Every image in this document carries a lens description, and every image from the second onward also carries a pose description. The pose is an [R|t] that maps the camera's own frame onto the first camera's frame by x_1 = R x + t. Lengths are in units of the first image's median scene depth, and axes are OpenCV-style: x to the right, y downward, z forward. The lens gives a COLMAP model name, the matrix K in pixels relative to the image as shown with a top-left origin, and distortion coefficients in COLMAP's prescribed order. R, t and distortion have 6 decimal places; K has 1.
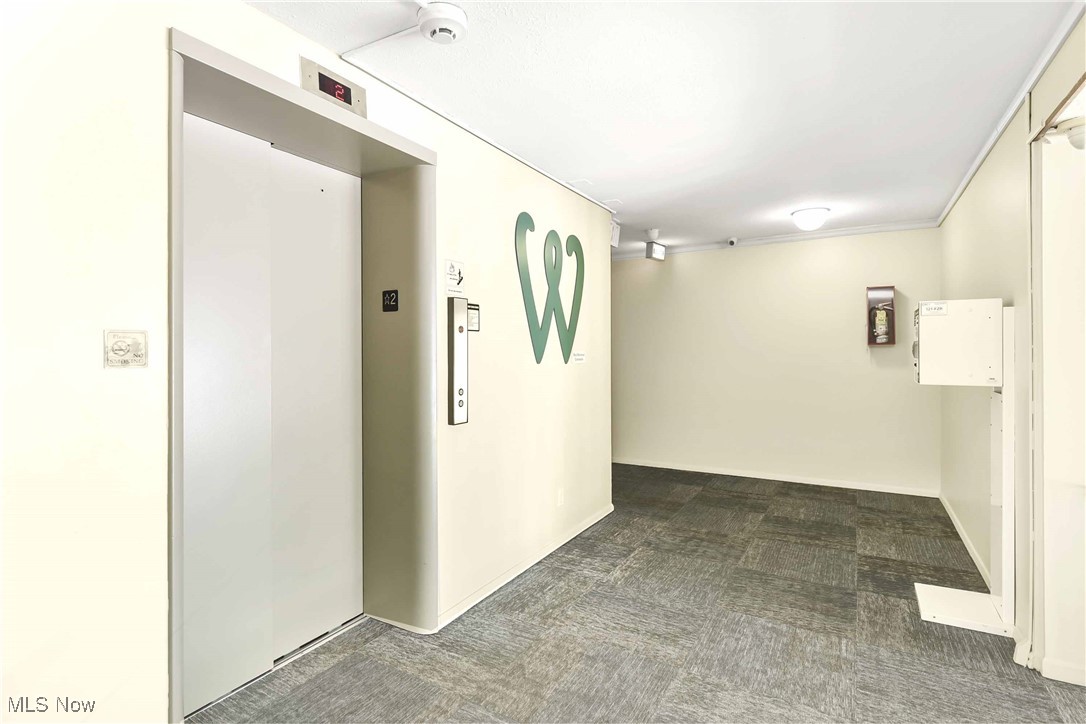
lens RADIAL K [[555.4, 0, 517.1], [0, 555.4, 345.7], [0, 0, 1]] dist [0.000013, -0.000113]
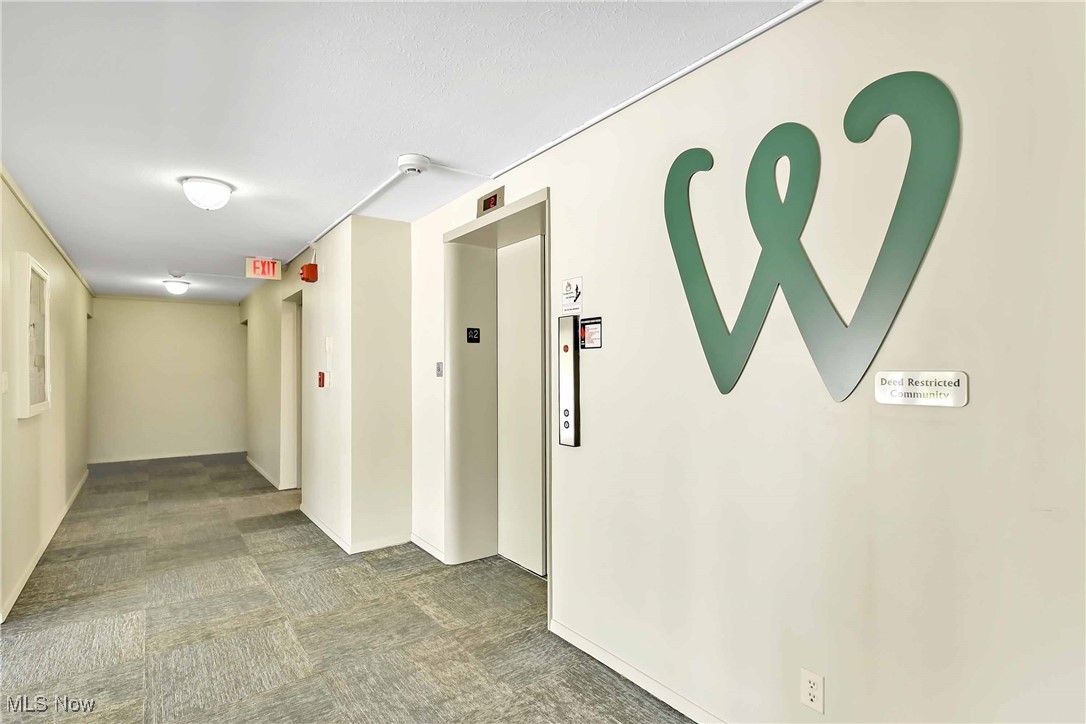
lens RADIAL K [[553.2, 0, 541.0], [0, 553.2, 365.9], [0, 0, 1]] dist [-0.001109, -0.000313]
pose [[-0.396550, 0.000823, -0.918013, 0.804913], [0.013034, 0.999904, -0.004735, 0.004919], [0.917920, -0.013843, -0.396523, 1.342489]]
